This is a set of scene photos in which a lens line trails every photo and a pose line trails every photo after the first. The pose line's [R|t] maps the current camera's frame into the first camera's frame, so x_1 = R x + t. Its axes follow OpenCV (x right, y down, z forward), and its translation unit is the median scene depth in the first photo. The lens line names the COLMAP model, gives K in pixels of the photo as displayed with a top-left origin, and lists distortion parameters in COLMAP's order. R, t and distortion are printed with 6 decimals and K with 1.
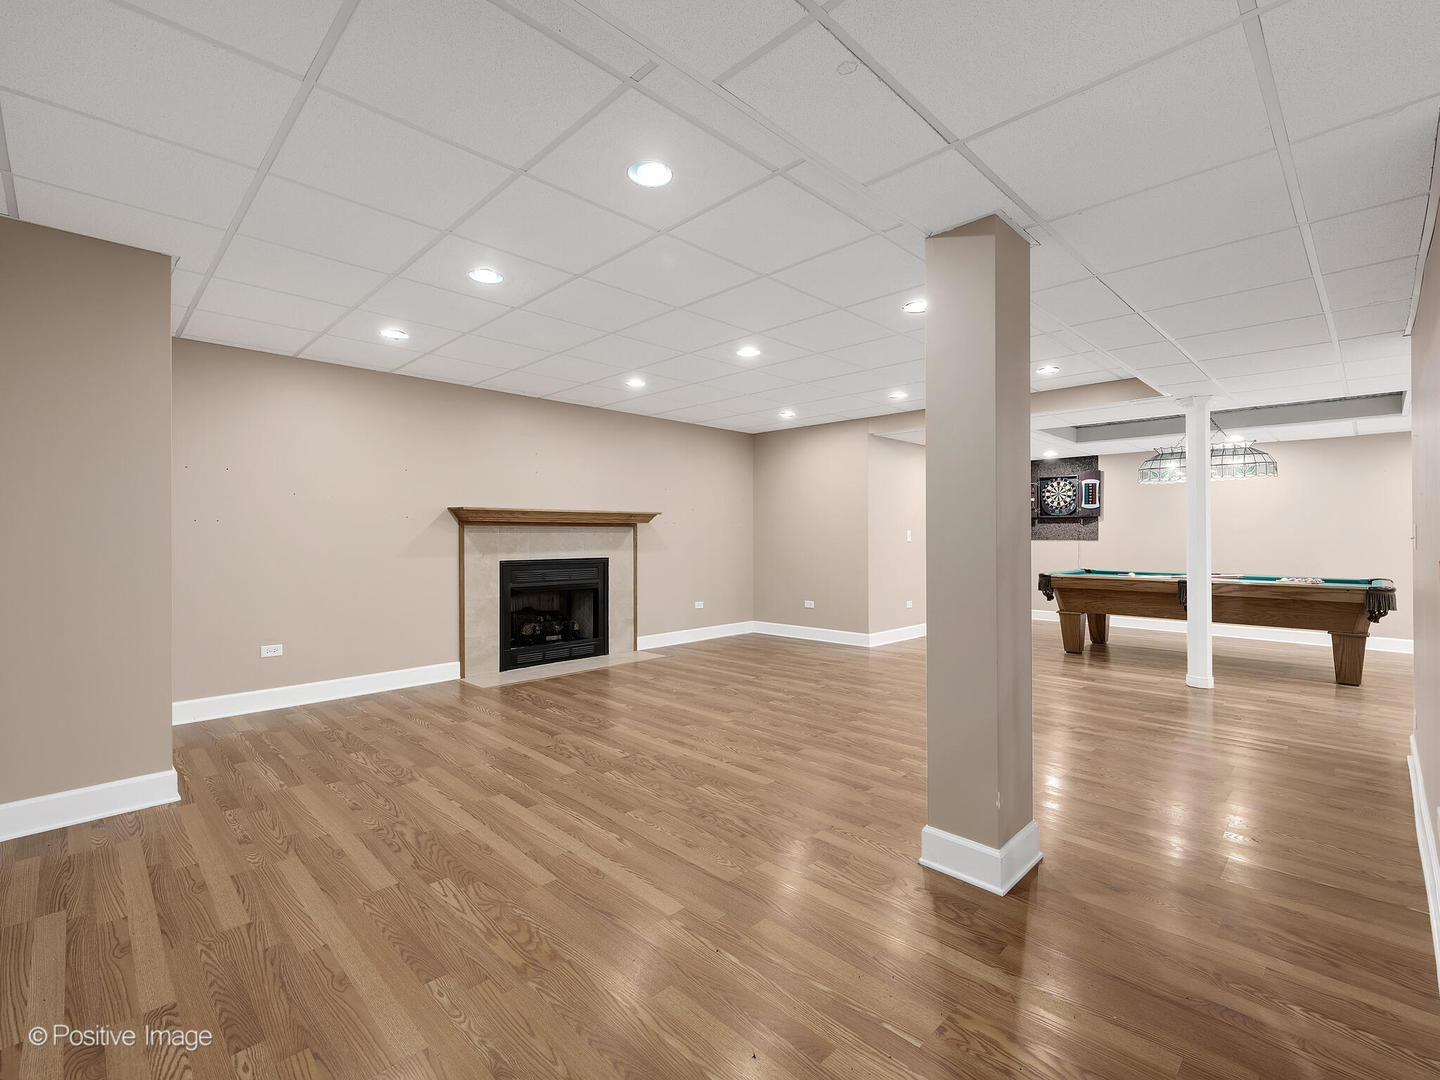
lens RADIAL K [[648.3, 0, 720.0], [0, 648.3, 540.0], [0, 0, 1]] dist [0.001169, 0.000003]
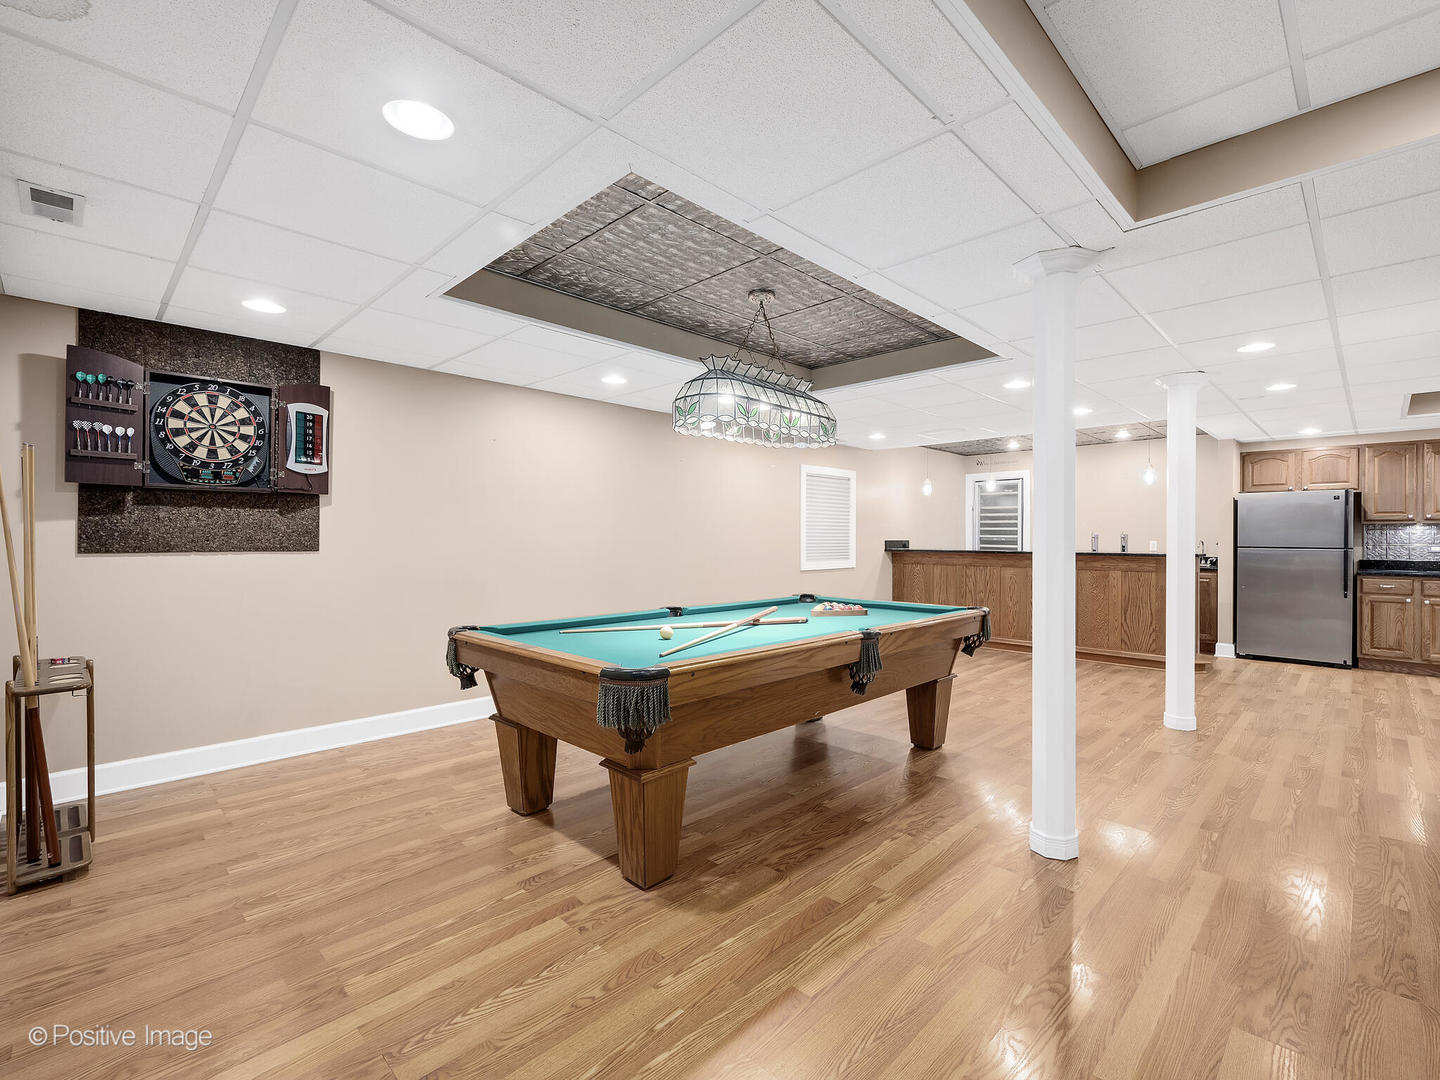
lens RADIAL K [[648.3, 0, 720.0], [0, 648.3, 540.0], [0, 0, 1]] dist [0.001169, 0.000003]
pose [[-0.004489, -0.005337, 0.999976, 0.152179], [0.010285, 0.999933, 0.005383, -0.005660], [-0.999937, 0.010309, -0.004434, 0.724254]]
